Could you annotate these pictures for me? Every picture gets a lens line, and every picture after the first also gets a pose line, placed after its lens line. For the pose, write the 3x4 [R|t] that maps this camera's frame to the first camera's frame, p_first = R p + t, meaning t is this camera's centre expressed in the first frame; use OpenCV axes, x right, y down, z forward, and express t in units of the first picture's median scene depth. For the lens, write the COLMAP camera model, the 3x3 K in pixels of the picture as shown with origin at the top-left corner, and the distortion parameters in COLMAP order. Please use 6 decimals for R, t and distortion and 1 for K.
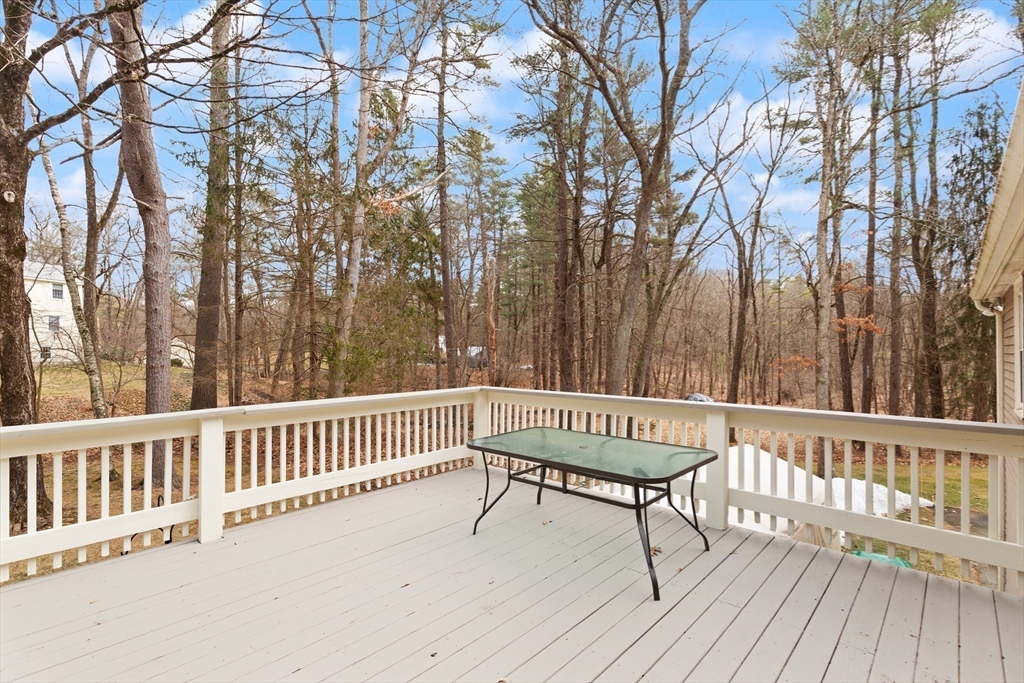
lens RADIAL K [[479.7, 0, 512.5], [0, 479.7, 345.7], [0, 0, 1]] dist [0.001014, 0.000079]
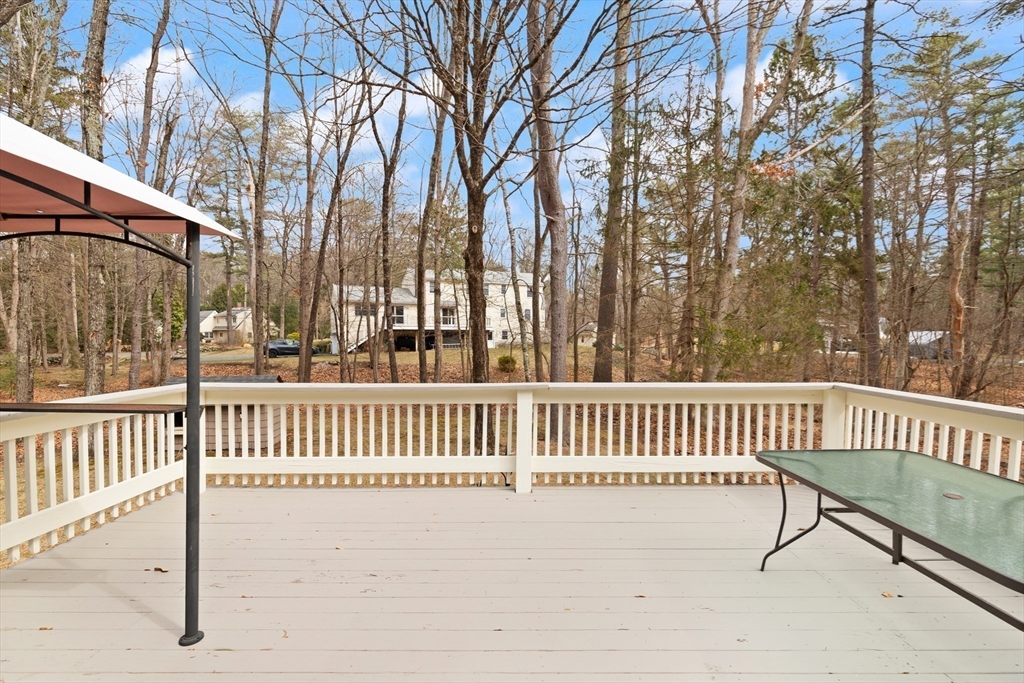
lens RADIAL K [[466.3, 0, 509.6], [0, 466.3, 352.9], [0, 0, 1]] dist [0.002720, 0.000126]
pose [[0.677327, 0.036861, -0.734758, 0.071298], [0.000746, 0.998709, 0.050790, -0.001284], [0.735681, -0.034949, 0.676425, 0.070296]]
